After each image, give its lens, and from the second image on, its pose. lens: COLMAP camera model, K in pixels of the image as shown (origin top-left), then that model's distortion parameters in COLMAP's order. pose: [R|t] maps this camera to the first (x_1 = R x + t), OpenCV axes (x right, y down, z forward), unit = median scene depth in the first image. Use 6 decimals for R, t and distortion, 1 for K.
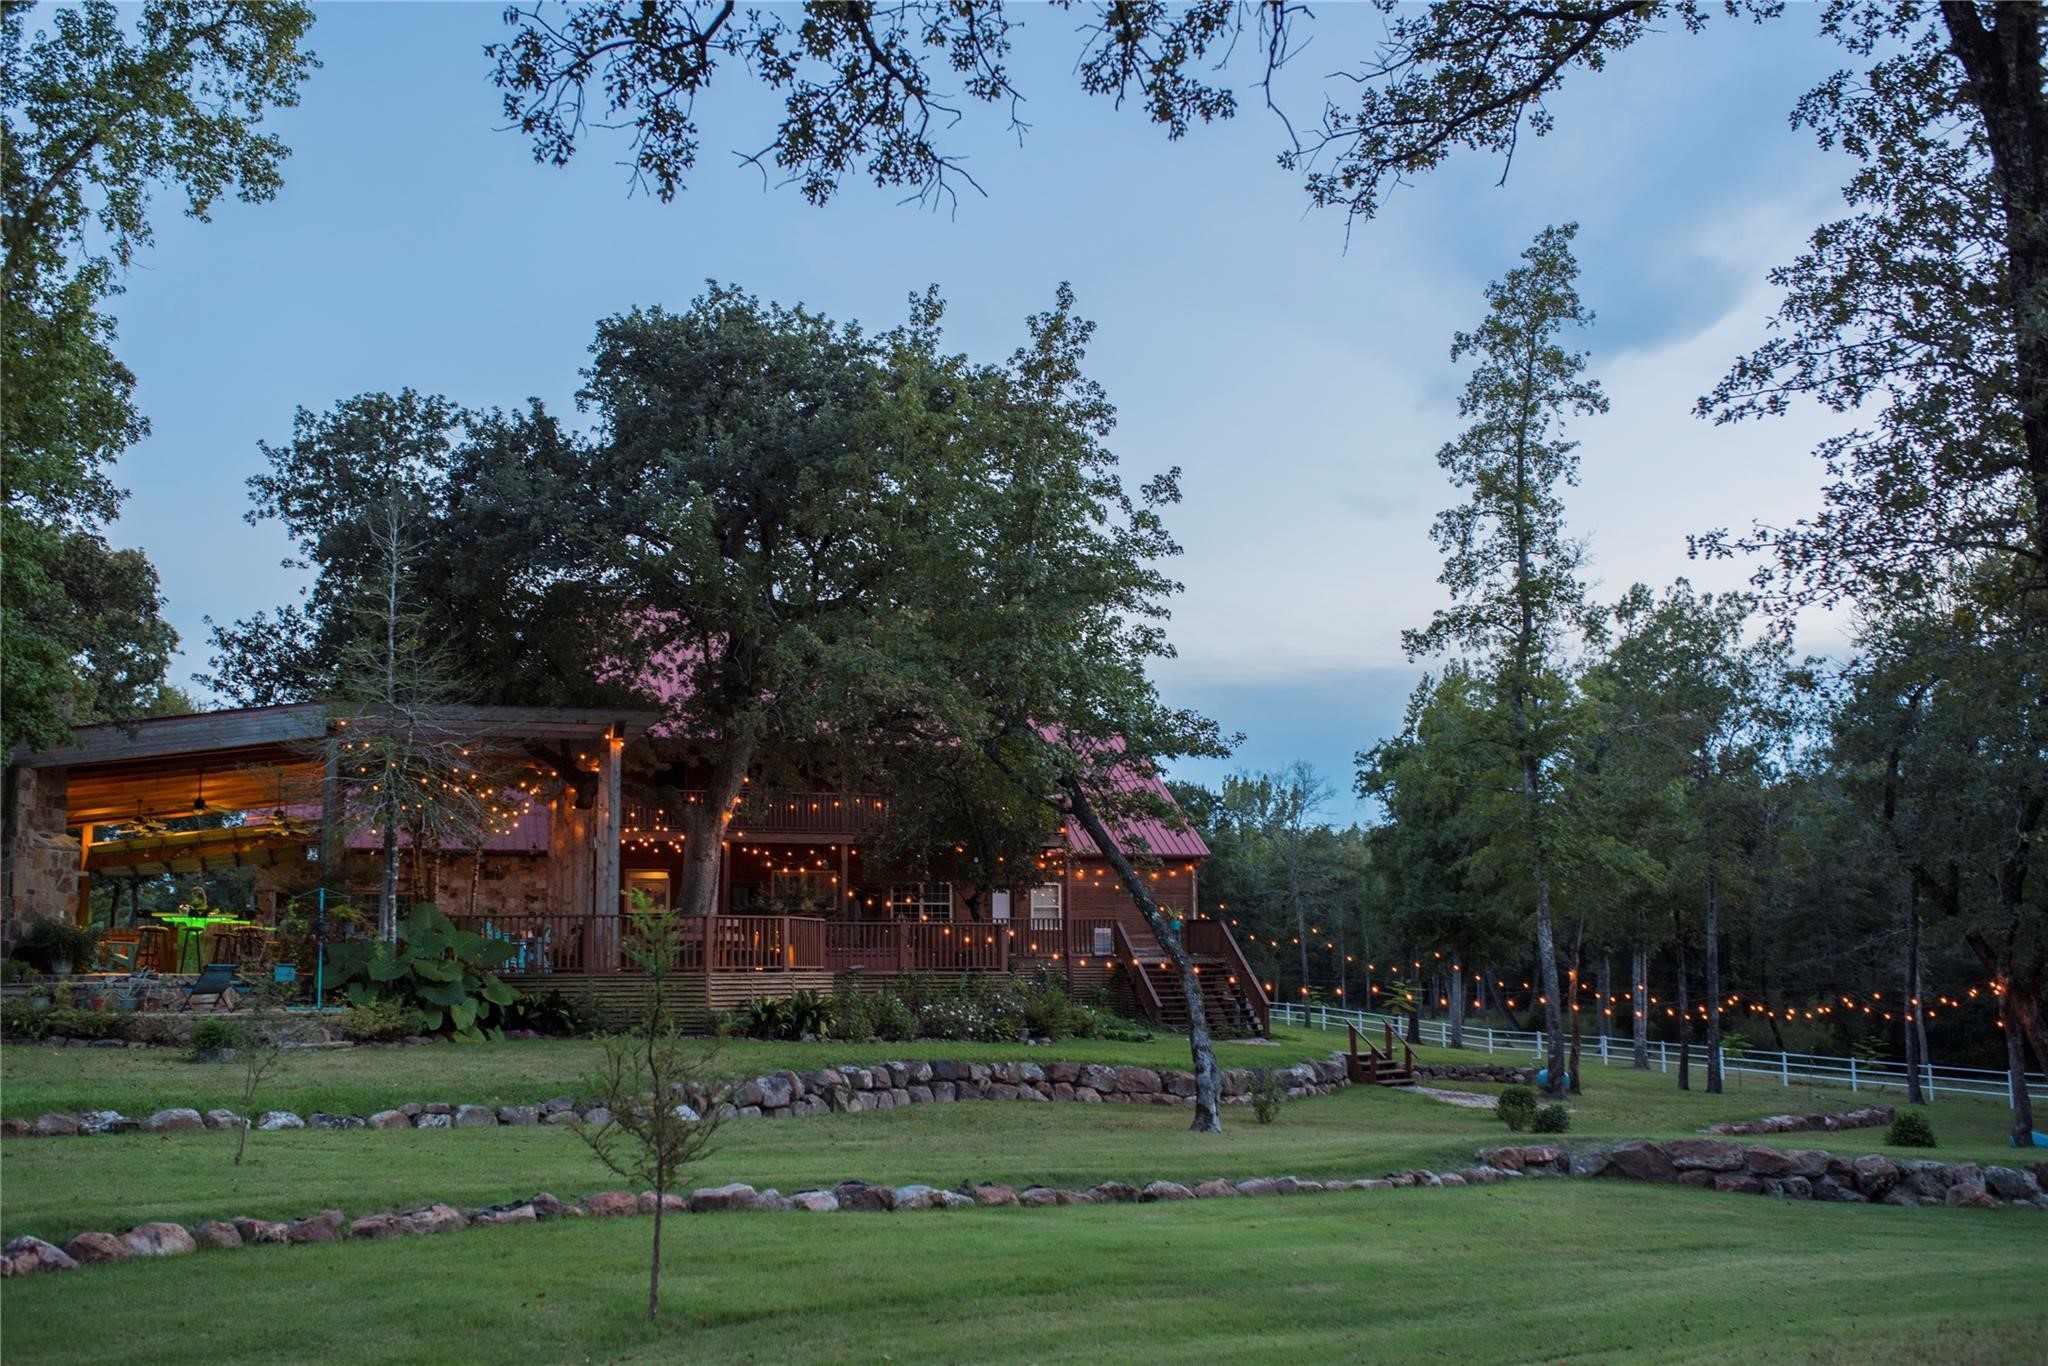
lens RADIAL K [[2015.6, 0, 1024.0], [0, 2015.6, 683.0], [0, 0, 1]] dist [-0.023372, 0.027249]
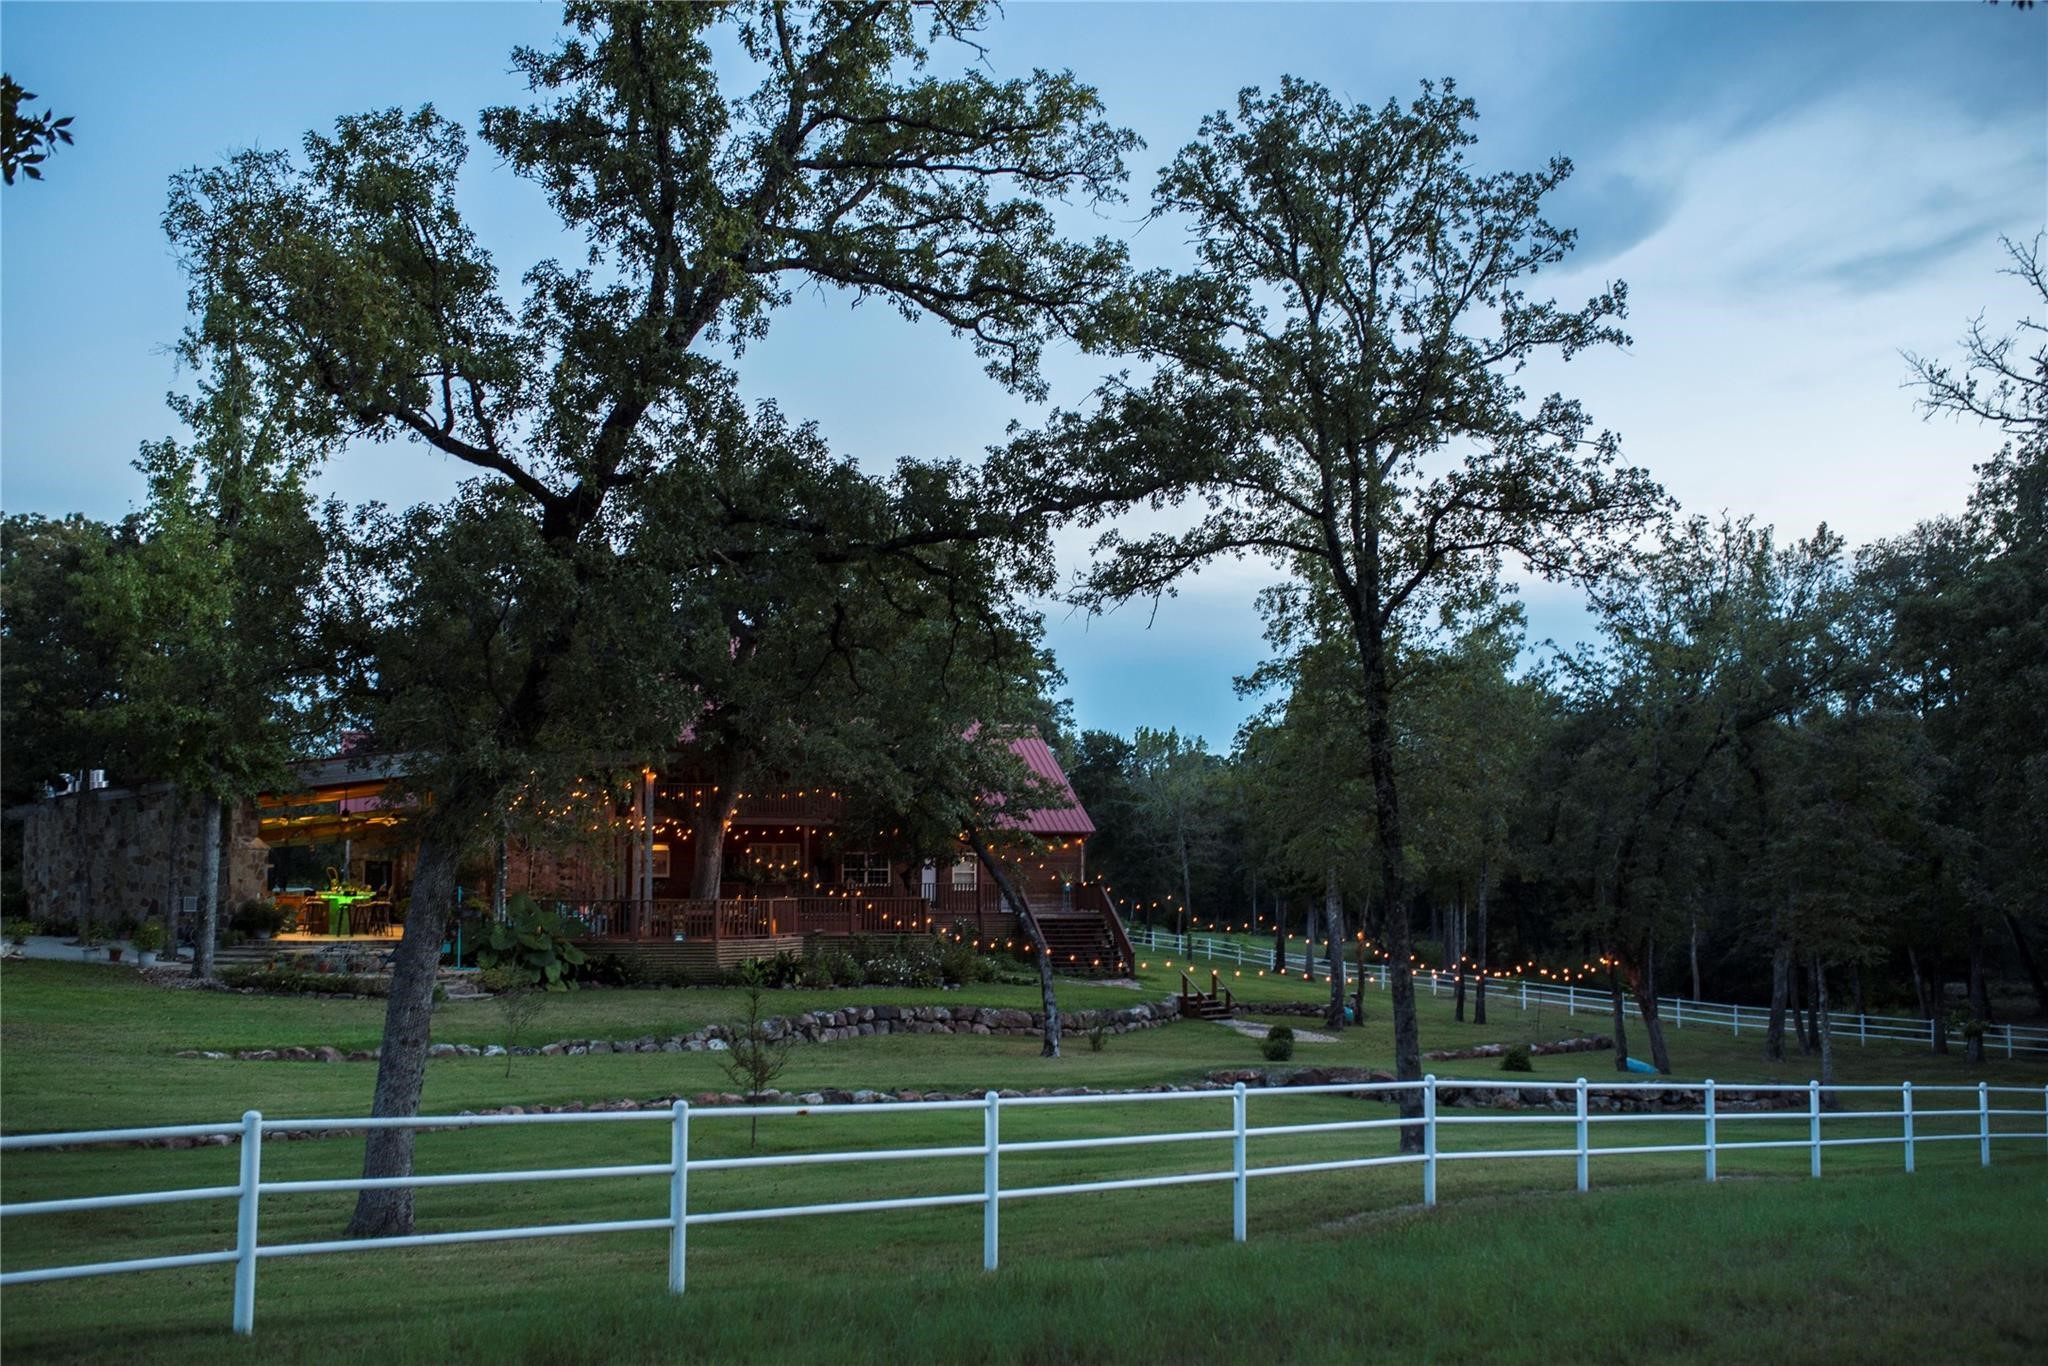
lens RADIAL K [[1967.6, 0, 1024.0], [0, 1967.6, 683.0], [0, 0, 1]] dist [-0.003529, -0.015892]
pose [[0.999440, 0.014198, 0.030305, 0.016125], [-0.015427, 0.999051, 0.040731, -0.103151], [-0.029698, -0.041175, 0.998710, -0.408625]]
